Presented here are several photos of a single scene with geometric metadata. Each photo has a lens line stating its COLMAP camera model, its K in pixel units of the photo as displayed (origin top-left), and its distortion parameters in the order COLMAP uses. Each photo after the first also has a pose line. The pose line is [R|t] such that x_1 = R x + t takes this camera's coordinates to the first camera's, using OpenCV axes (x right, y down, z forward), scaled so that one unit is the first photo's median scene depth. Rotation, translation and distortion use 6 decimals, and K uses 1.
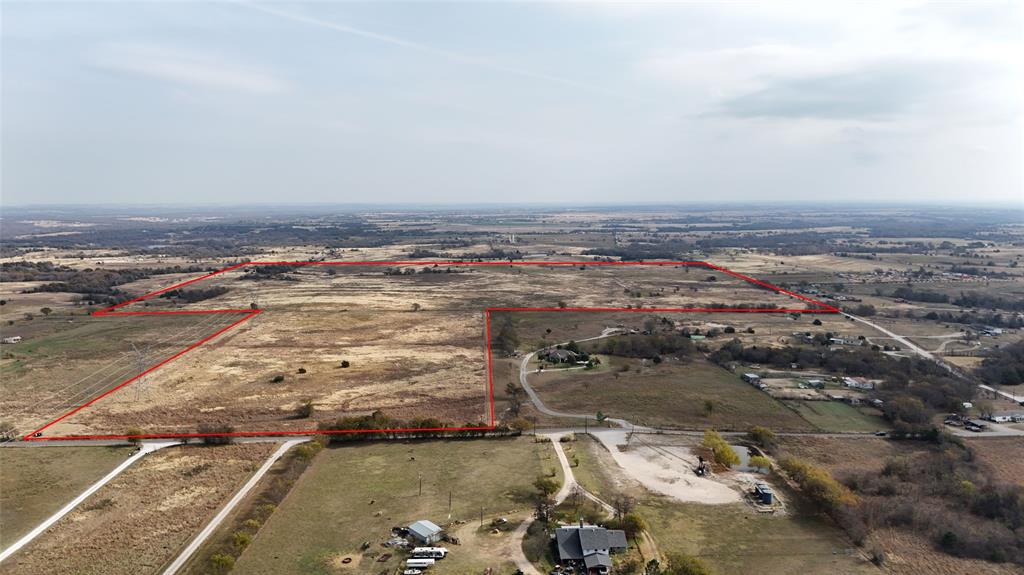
lens RADIAL K [[792.0, 0, 518.1], [0, 792.0, 281.2], [0, 0, 1]] dist [0.088932, -0.099288]
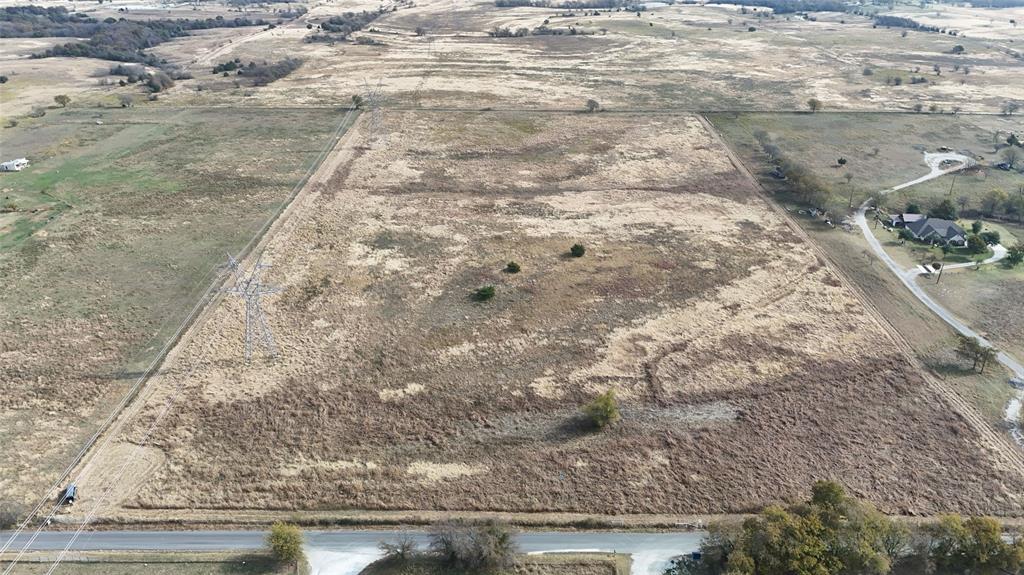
lens RADIAL K [[792.0, 0, 512.0], [0, 792.0, 298.1], [0, 0, 1]] dist [0.088932, -0.099288]
pose [[0.998593, 0.028796, -0.044538, -0.207831], [-0.012676, 0.945012, 0.326790, -0.042075], [0.051499, -0.325766, 0.944047, 0.393194]]
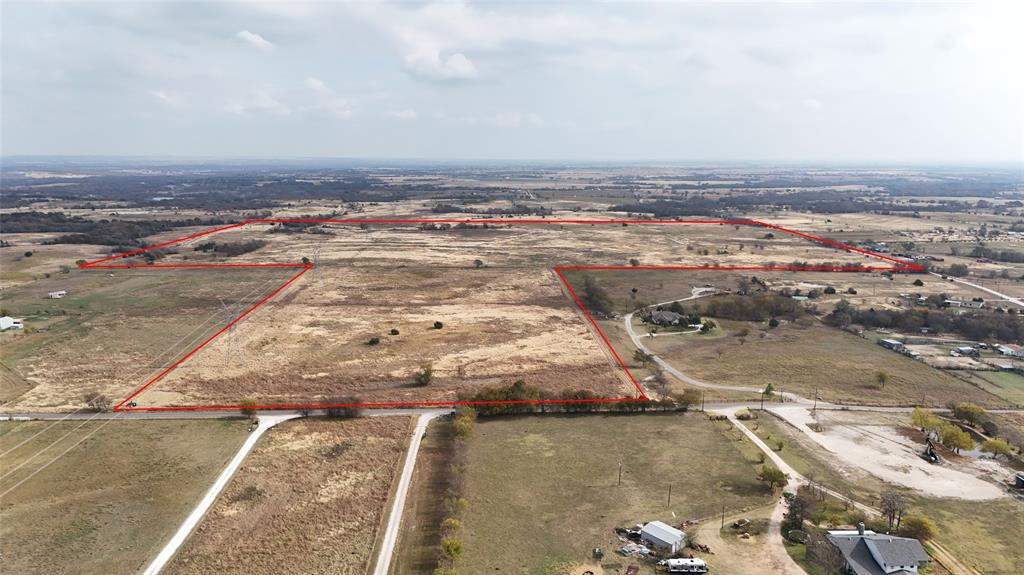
lens RADIAL K [[792.0, 0, 517.8], [0, 792.0, 281.6], [0, 0, 1]] dist [0.088932, -0.099288]
pose [[0.999884, 0.008102, 0.012903, -0.120662], [-0.008780, 0.998535, 0.053390, 0.004916], [-0.012451, -0.053497, 0.998490, 0.086106]]
